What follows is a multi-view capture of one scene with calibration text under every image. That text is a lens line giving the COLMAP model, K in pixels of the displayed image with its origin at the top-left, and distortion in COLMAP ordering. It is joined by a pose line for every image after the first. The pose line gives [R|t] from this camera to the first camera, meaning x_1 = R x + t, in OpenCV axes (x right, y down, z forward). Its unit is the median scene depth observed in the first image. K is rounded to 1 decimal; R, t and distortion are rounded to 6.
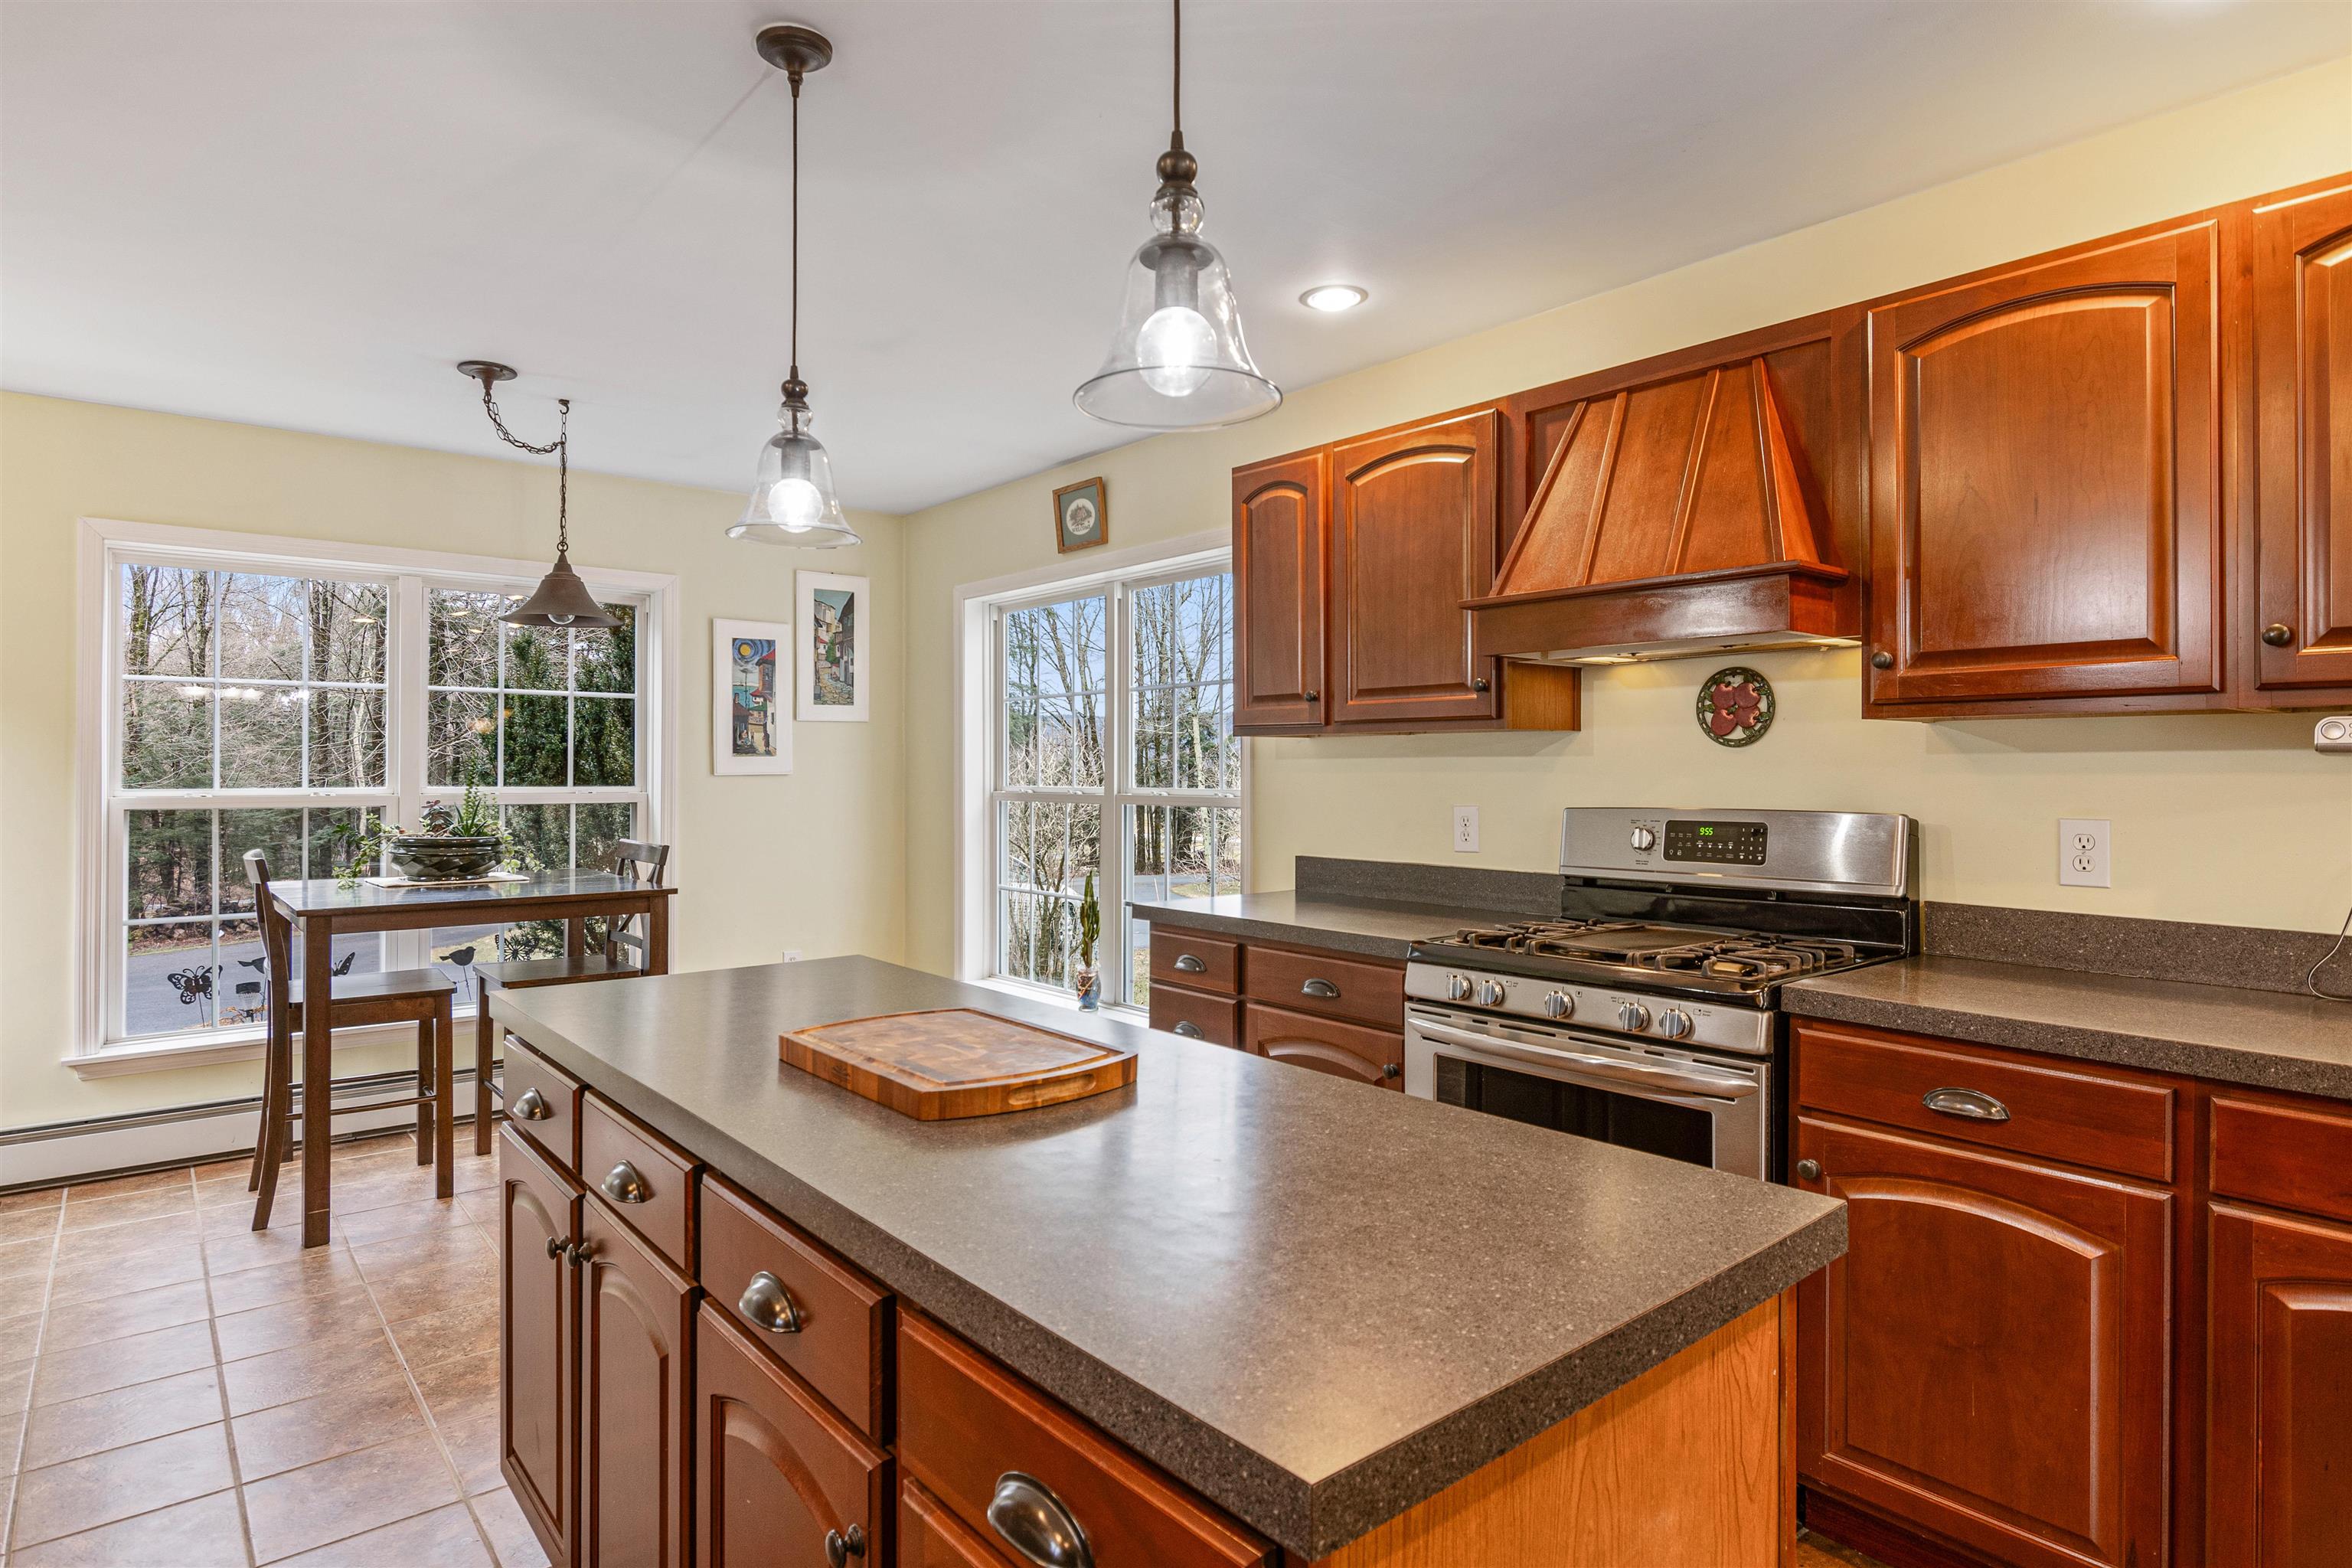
lens RADIAL K [[1265.6, 0, 1172.3], [0, 1265.6, 758.1], [0, 0, 1]] dist [-0.002532, 0.000731]
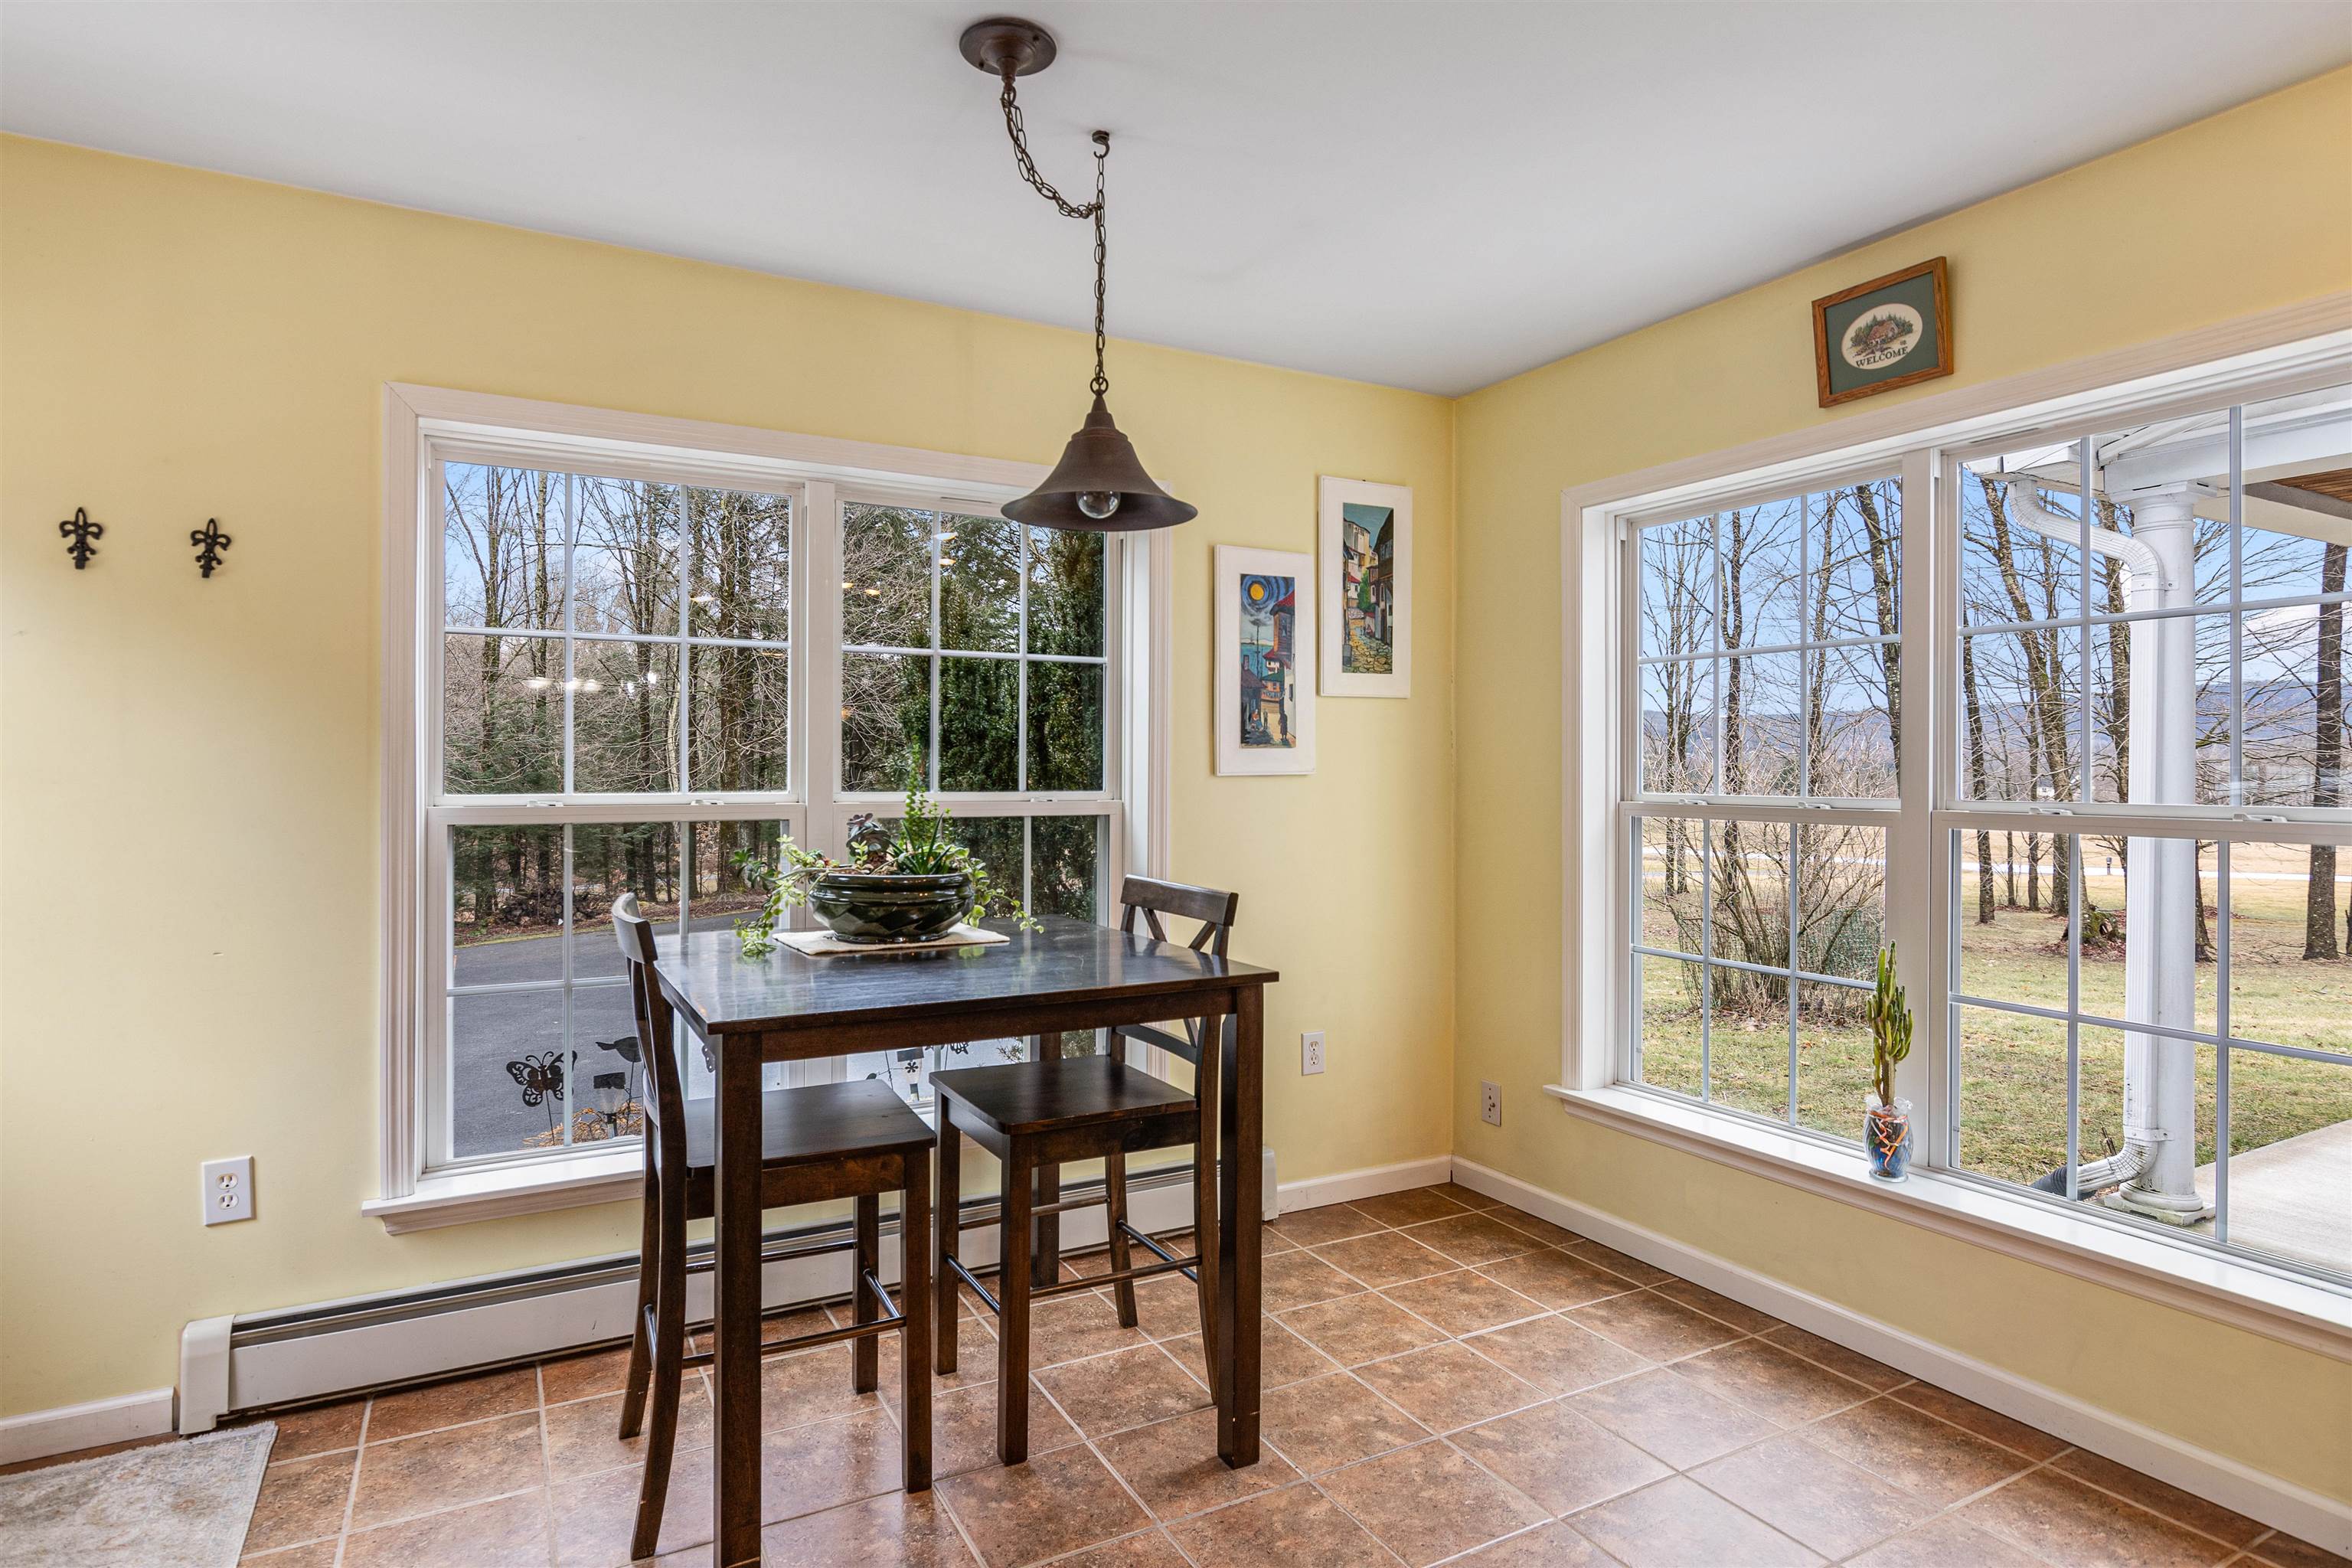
lens RADIAL K [[1269.8, 0, 1173.7], [0, 1269.8, 764.2], [0, 0, 1]] dist [-0.003709, 0.000243]
pose [[0.981403, 0.001648, -0.191952, -0.283817], [-0.000405, 0.999979, 0.006512, 0.003198], [0.191959, -0.006313, 0.981383, 0.364370]]
